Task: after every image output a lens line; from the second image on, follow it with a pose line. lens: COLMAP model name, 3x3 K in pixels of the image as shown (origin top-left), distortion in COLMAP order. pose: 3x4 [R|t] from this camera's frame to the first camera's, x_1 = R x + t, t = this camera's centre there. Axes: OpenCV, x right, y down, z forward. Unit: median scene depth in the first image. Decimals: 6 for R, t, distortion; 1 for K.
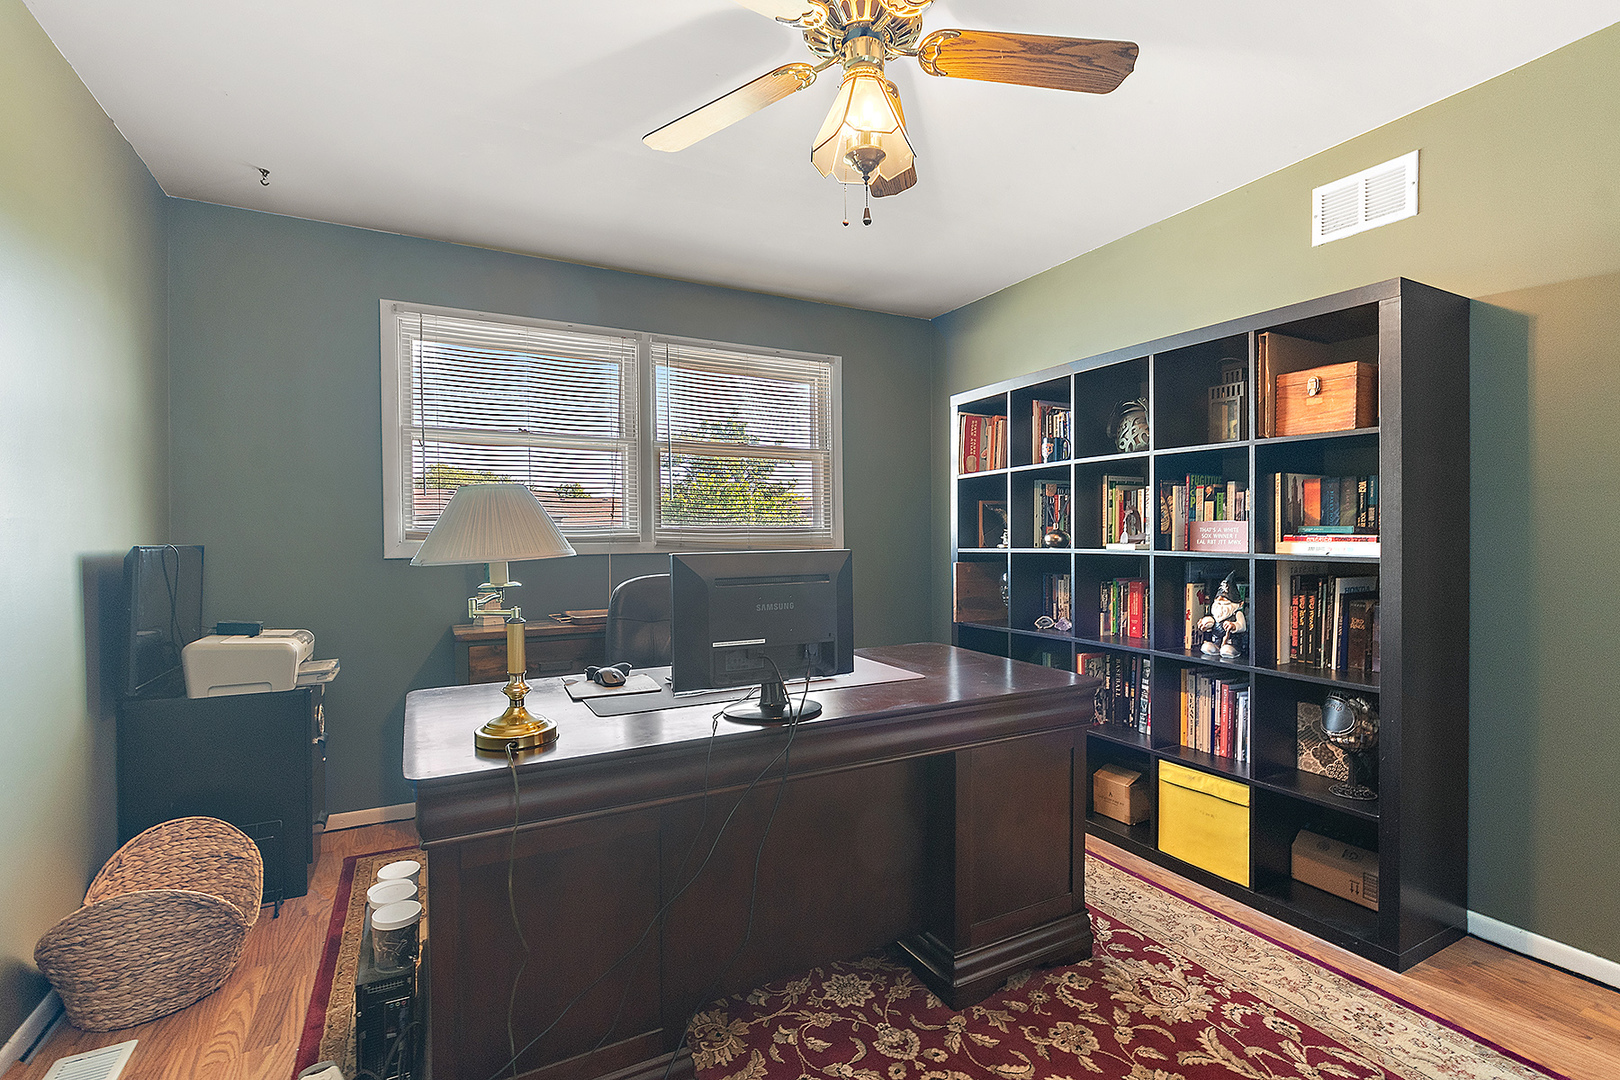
lens RADIAL K [[730.0, 0, 811.3], [0, 730.0, 533.8], [0, 0, 1]] dist [0.027459, -0.048191]
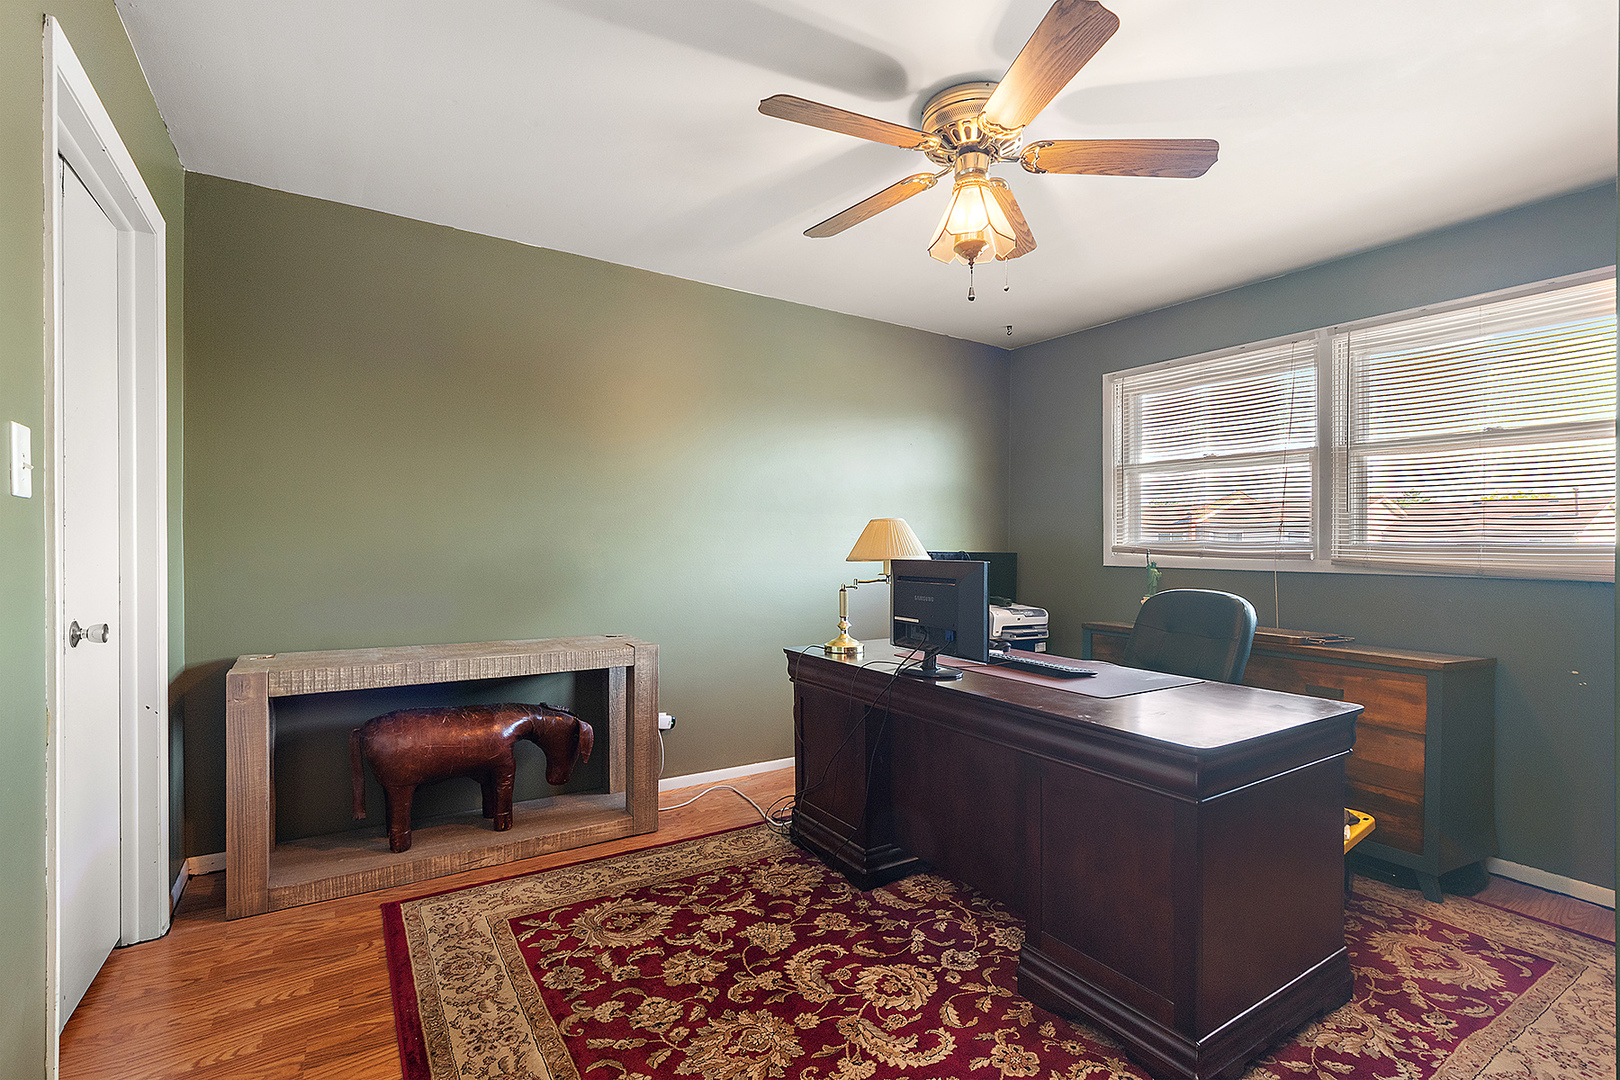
lens RADIAL K [[727.1, 0, 812.0], [0, 727.1, 546.5], [0, 0, 1]] dist [0.016533, -0.000204]
pose [[0.099031, 0.009409, -0.995040, 1.288546], [-0.015337, 0.999851, 0.007928, -0.007292], [0.994966, 0.014476, 0.099161, 0.607589]]
